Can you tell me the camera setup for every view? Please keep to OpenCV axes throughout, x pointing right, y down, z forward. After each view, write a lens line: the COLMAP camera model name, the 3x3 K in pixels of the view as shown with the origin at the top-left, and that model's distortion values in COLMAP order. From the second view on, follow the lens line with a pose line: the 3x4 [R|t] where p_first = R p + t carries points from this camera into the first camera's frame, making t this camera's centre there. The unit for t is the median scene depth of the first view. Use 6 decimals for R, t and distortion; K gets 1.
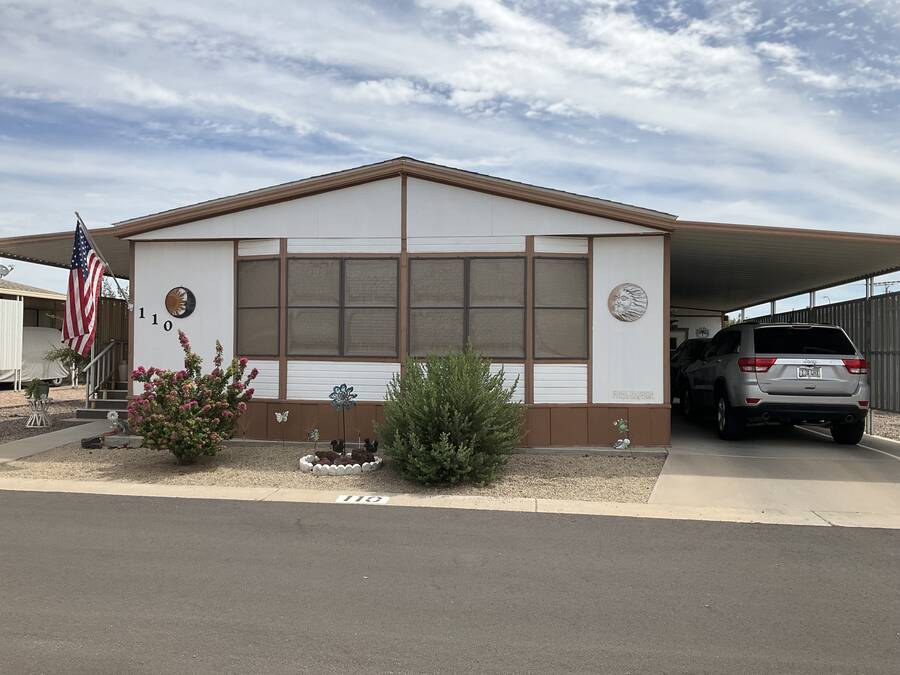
lens RADIAL K [[747.8, 0, 450.0], [0, 747.8, 337.5], [0, 0, 1]] dist [0.038323, -0.075537]
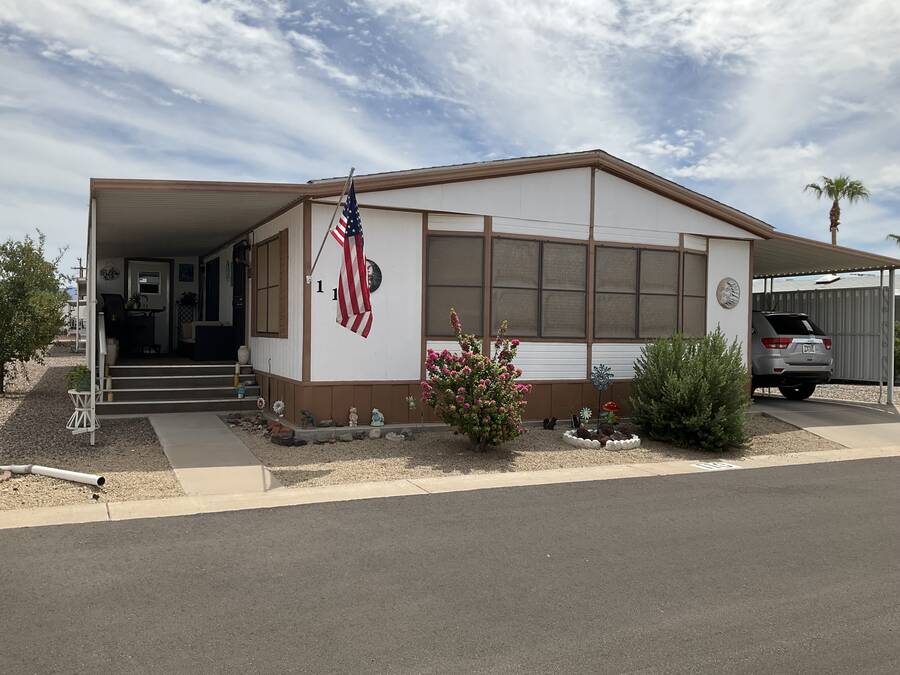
lens RADIAL K [[747.8, 0, 450.0], [0, 747.8, 337.5], [0, 0, 1]] dist [0.038323, -0.075537]
pose [[0.840391, -0.001419, 0.541978, -0.808227], [-0.018536, 0.999336, 0.031360, -0.004180], [-0.541663, -0.036401, 0.839807, 0.207314]]
